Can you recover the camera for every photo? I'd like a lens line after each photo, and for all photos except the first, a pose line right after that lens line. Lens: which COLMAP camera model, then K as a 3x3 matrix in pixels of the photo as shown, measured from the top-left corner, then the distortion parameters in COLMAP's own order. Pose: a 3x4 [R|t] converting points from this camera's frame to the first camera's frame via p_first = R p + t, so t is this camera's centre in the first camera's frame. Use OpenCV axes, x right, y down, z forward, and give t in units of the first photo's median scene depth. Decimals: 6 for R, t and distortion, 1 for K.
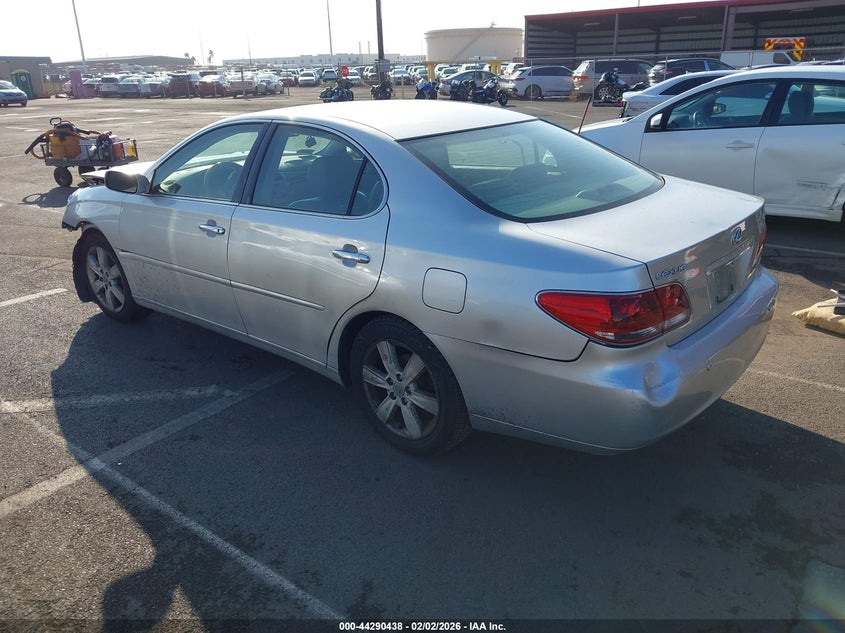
lens RADIAL K [[681.9, 0, 421.4], [0, 681.9, 314.9], [0, 0, 1]] dist [0.014544, -0.006700]
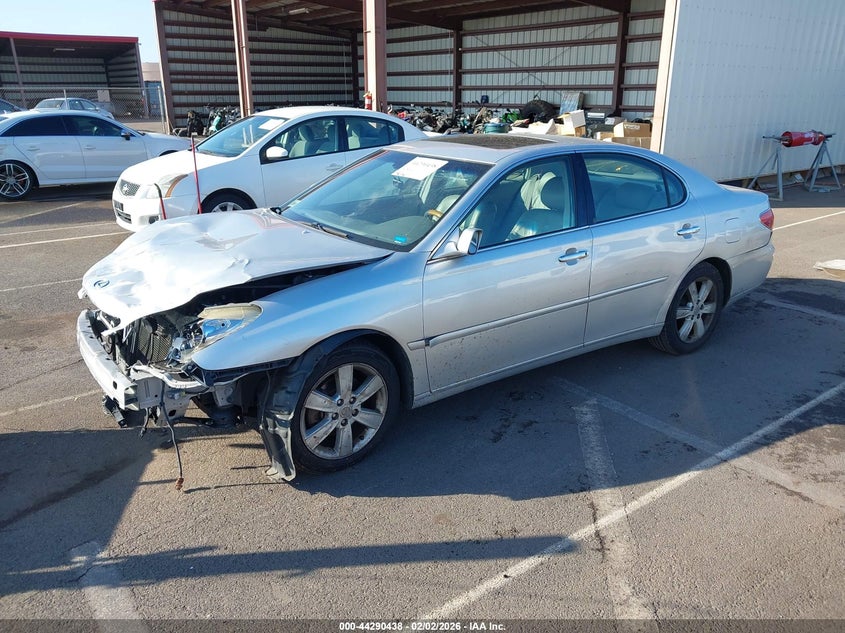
lens RADIAL K [[681.9, 0, 421.6], [0, 681.9, 319.2], [0, 0, 1]] dist [0.014544, -0.006700]
pose [[0.226968, -0.281146, 0.932439, -1.591918], [0.315941, 0.926901, 0.202573, -0.375922], [-0.921231, 0.248618, 0.299202, 1.082706]]
